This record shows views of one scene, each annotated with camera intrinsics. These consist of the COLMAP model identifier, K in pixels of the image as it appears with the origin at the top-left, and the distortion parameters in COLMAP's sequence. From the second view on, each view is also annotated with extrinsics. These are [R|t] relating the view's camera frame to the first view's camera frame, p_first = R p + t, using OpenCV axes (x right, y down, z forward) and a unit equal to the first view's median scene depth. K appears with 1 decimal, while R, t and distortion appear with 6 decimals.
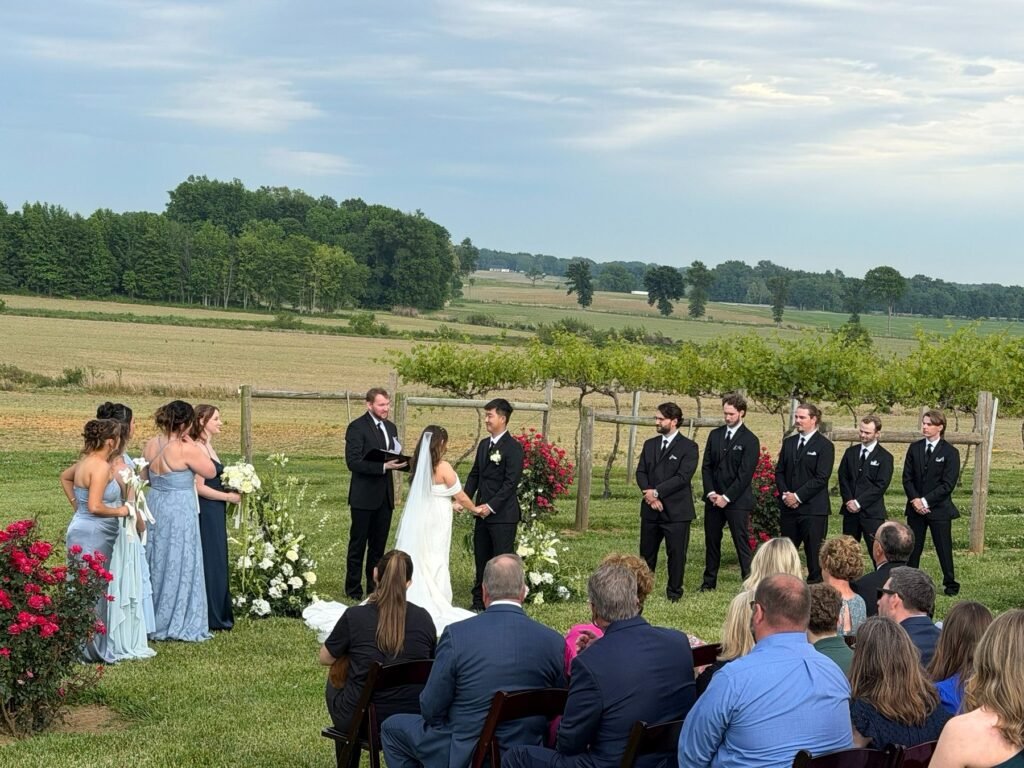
lens RADIAL K [[4855.8, 0, 512.0], [0, 4855.8, 384.0], [0, 0, 1]] dist [0.139728, 7.451313]
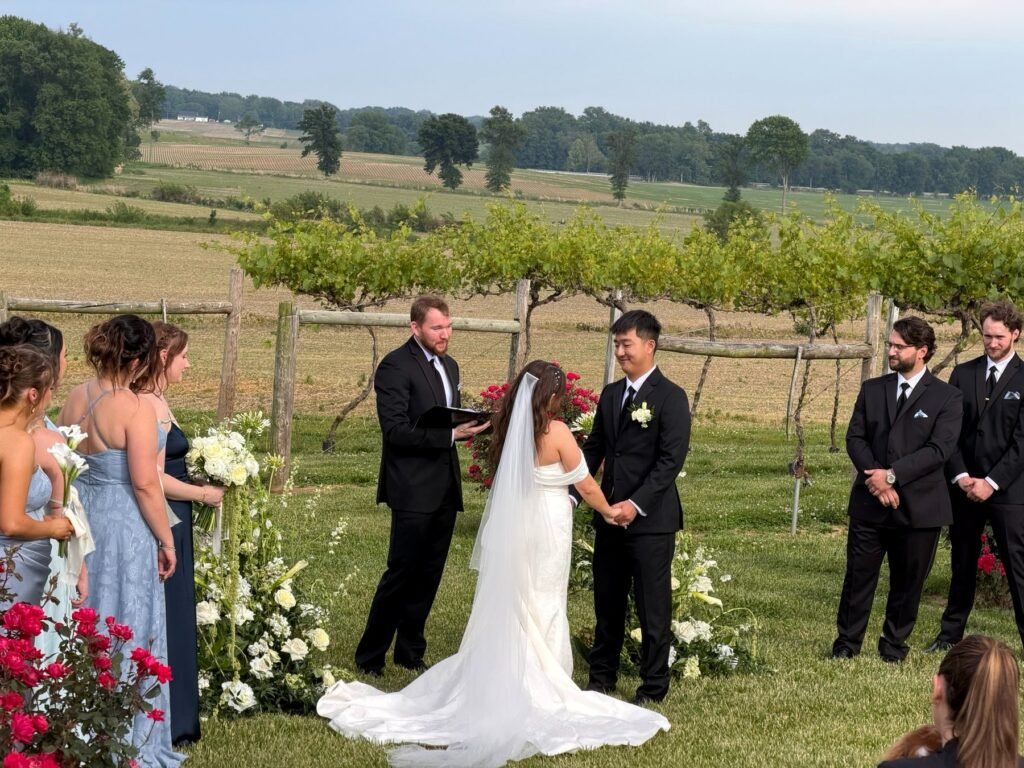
lens RADIAL K [[4855.8, 0, 512.0], [0, 4855.8, 384.0], [0, 0, 1]] dist [0.139728, 7.451313]
pose [[0.975809, -0.004578, 0.218575, -0.105713], [0.001086, 0.999870, 0.016095, 0.001909], [-0.218620, -0.015468, 0.975687, 0.352158]]
